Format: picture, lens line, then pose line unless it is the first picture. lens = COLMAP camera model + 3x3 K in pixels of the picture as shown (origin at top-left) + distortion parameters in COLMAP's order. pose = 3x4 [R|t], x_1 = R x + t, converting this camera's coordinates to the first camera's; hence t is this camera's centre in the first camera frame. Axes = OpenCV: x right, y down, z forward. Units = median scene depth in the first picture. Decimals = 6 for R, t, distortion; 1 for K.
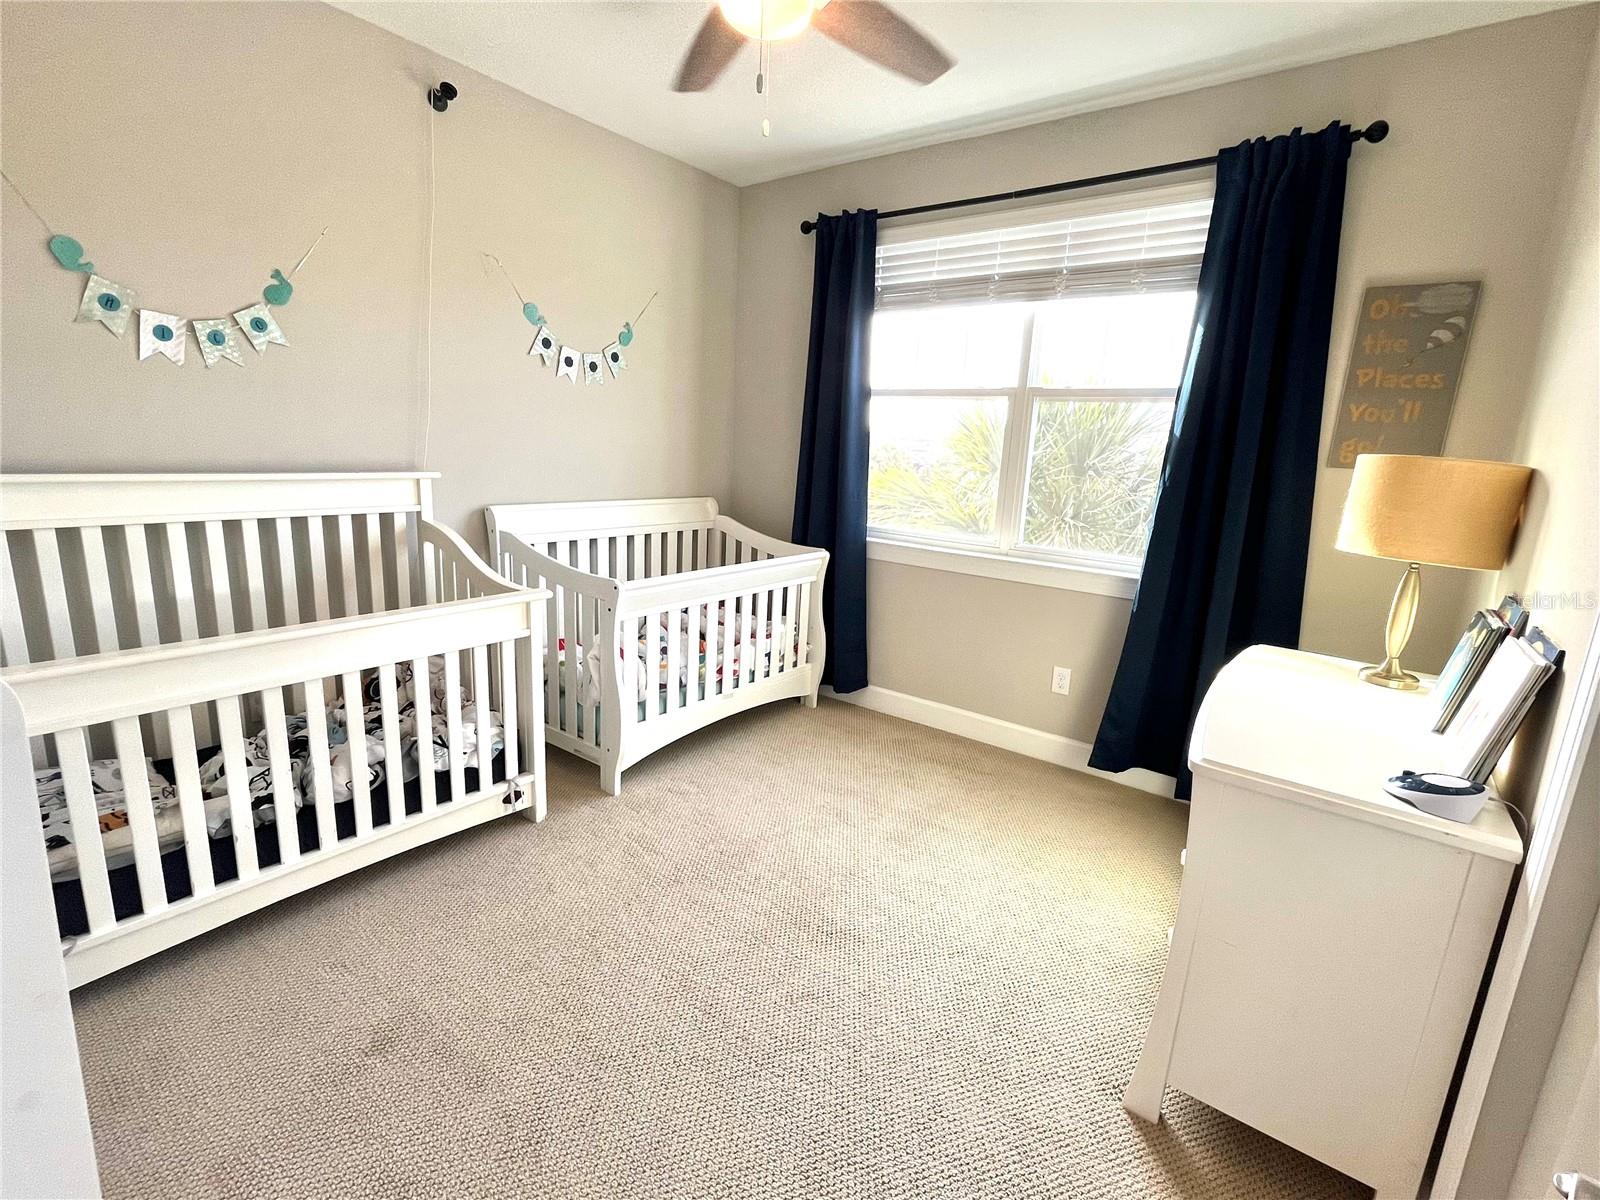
lens RADIAL K [[737.8, 0, 800.0], [0, 737.8, 600.0], [0, 0, 1]] dist [0.001456, 0.000063]
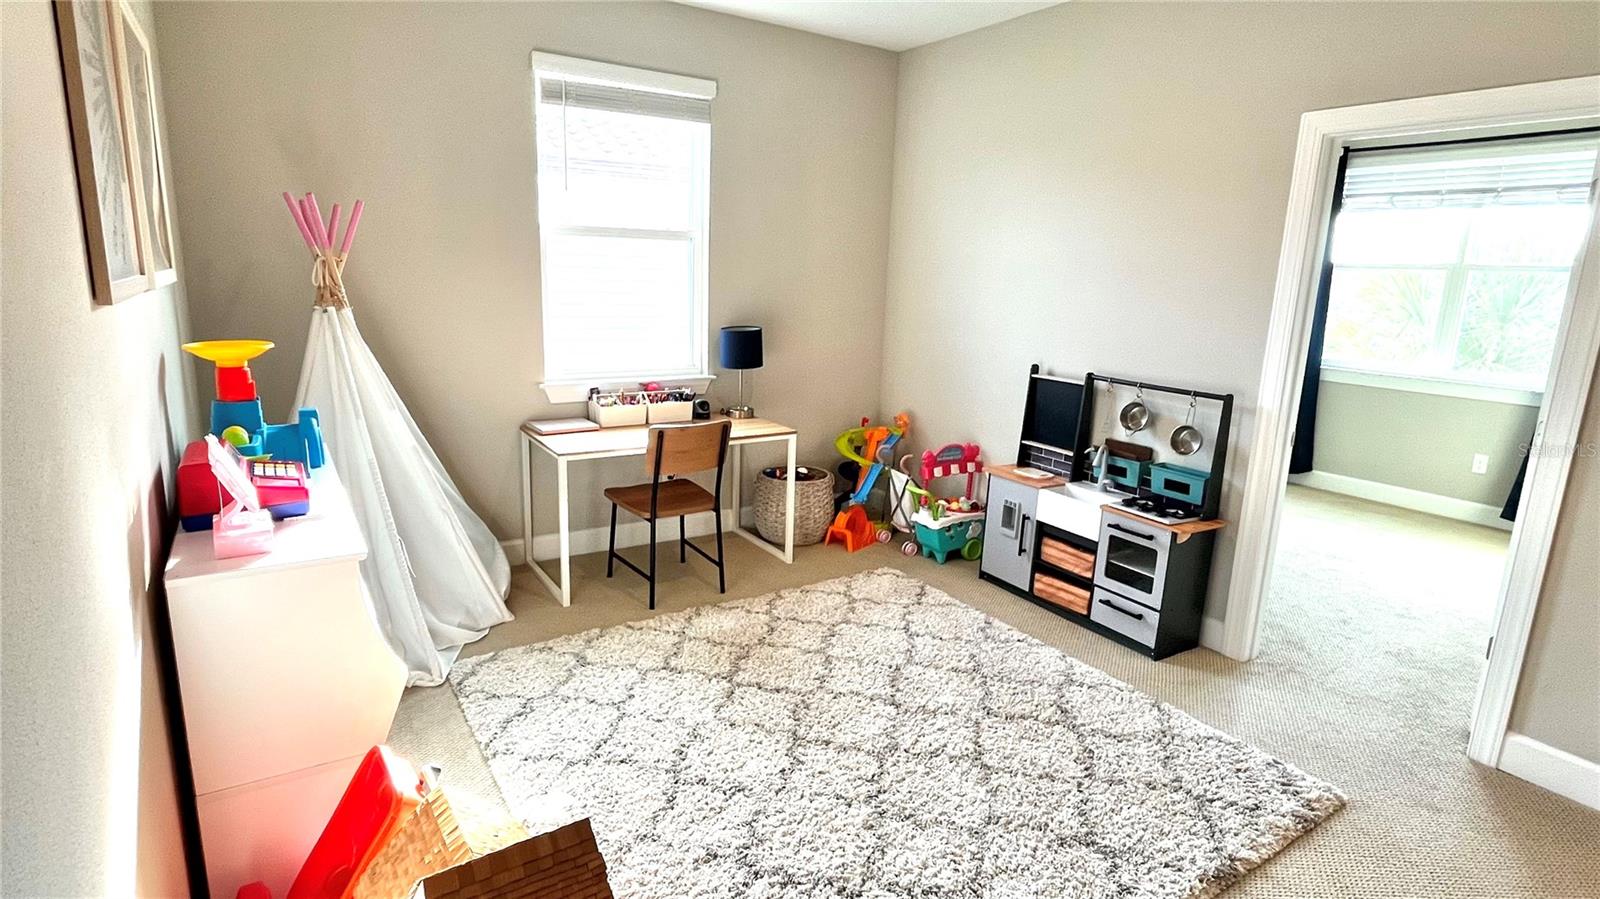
lens RADIAL K [[821.5, 0, 800.0], [0, 821.5, 449.5], [0, 0, 1]] dist [-0.002079, -0.001223]
pose [[0.940575, 0.053971, -0.335270, -0.332990], [-0.056244, 0.998413, 0.002936, 0.137720], [0.334896, 0.016095, 0.942118, -0.882372]]
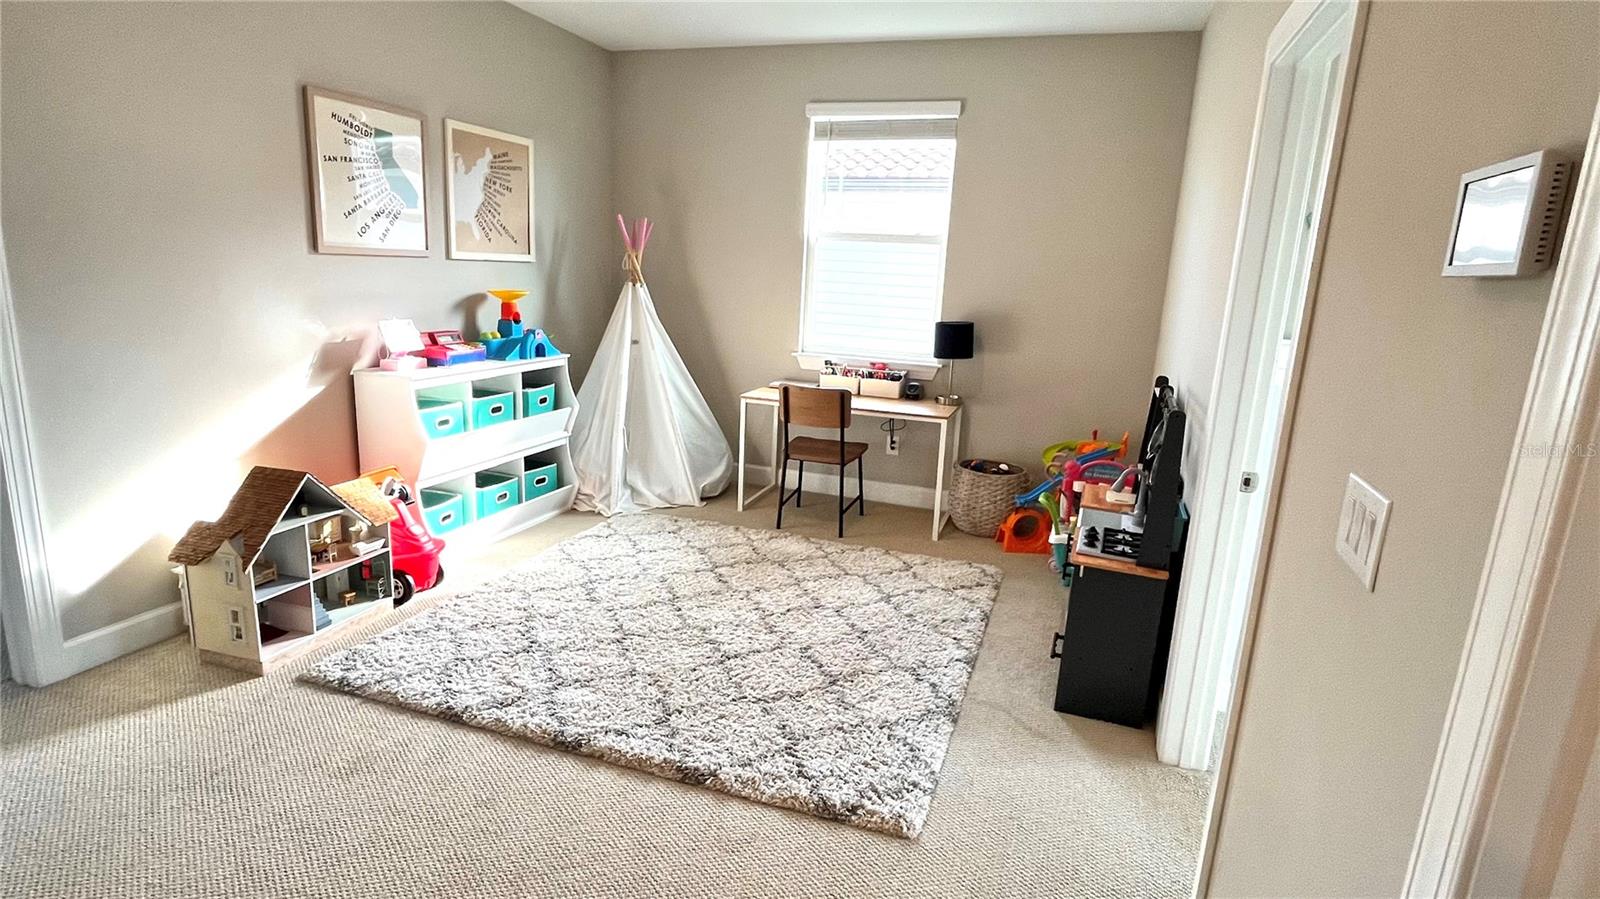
lens RADIAL K [[821.5, 0, 800.0], [0, 821.5, 449.5], [0, 0, 1]] dist [-0.002079, -0.001223]
pose [[0.316003, 0.171731, -0.933086, 0.330255], [-0.229431, 0.968125, 0.100480, 0.092030], [0.920599, 0.182327, 0.345331, -0.440522]]
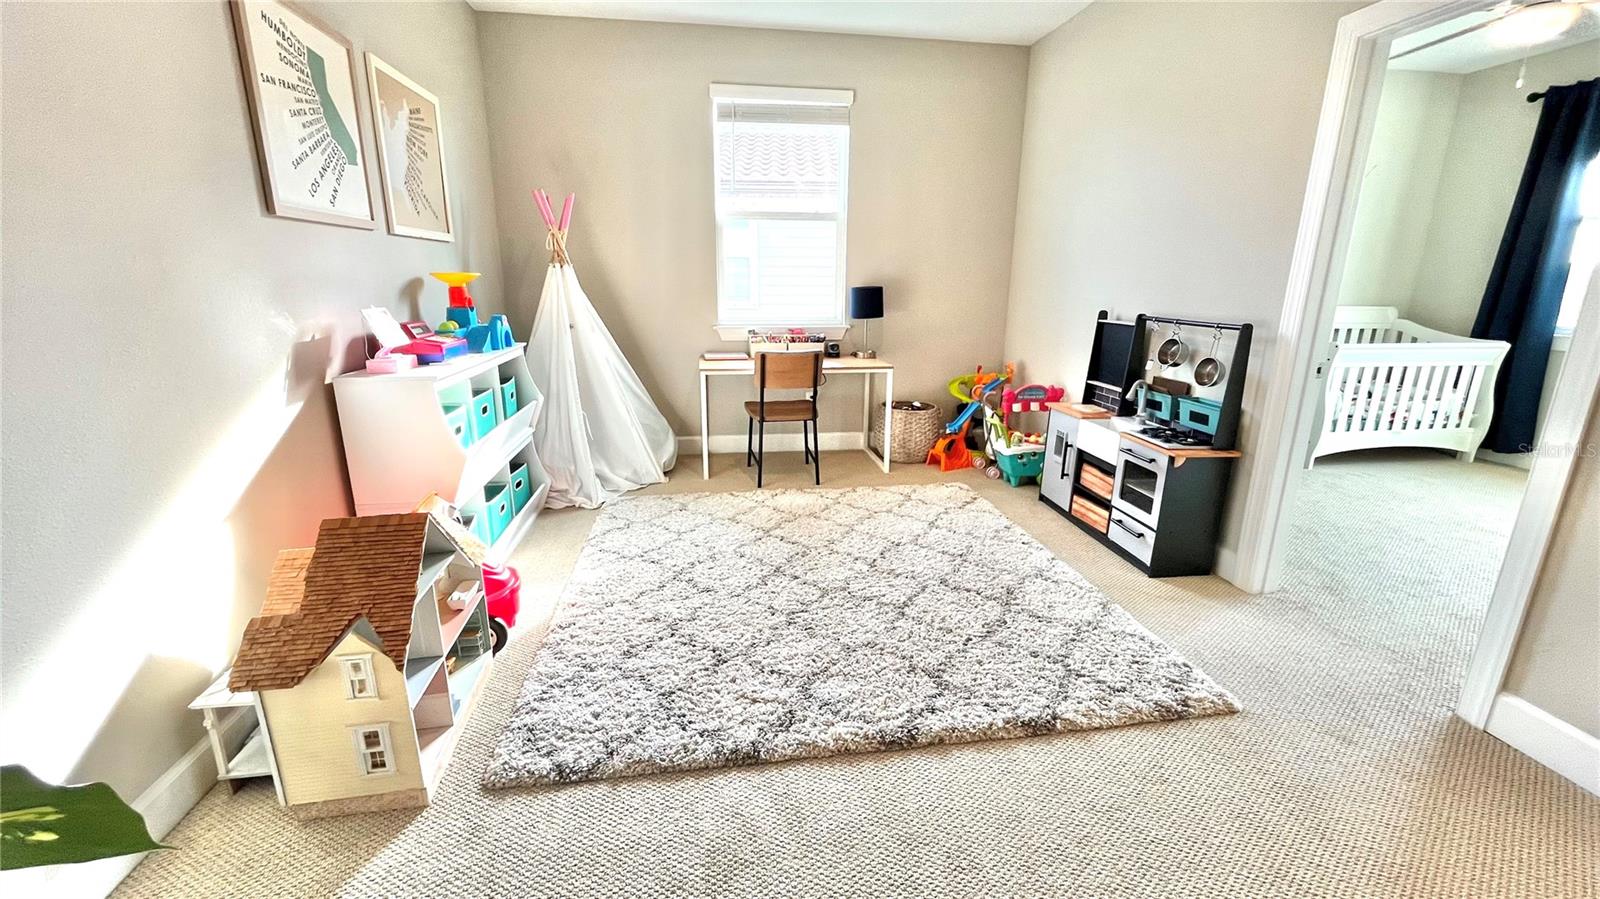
lens RADIAL K [[644.0, 0, 800.0], [0, 644.0, 449.5], [0, 0, 1]] dist [-0.003930, -0.000205]
pose [[0.713904, 0.136032, -0.686903, -0.057633], [-0.116326, 0.990358, 0.075229, 0.191563], [0.690514, 0.026198, 0.722845, -0.733117]]
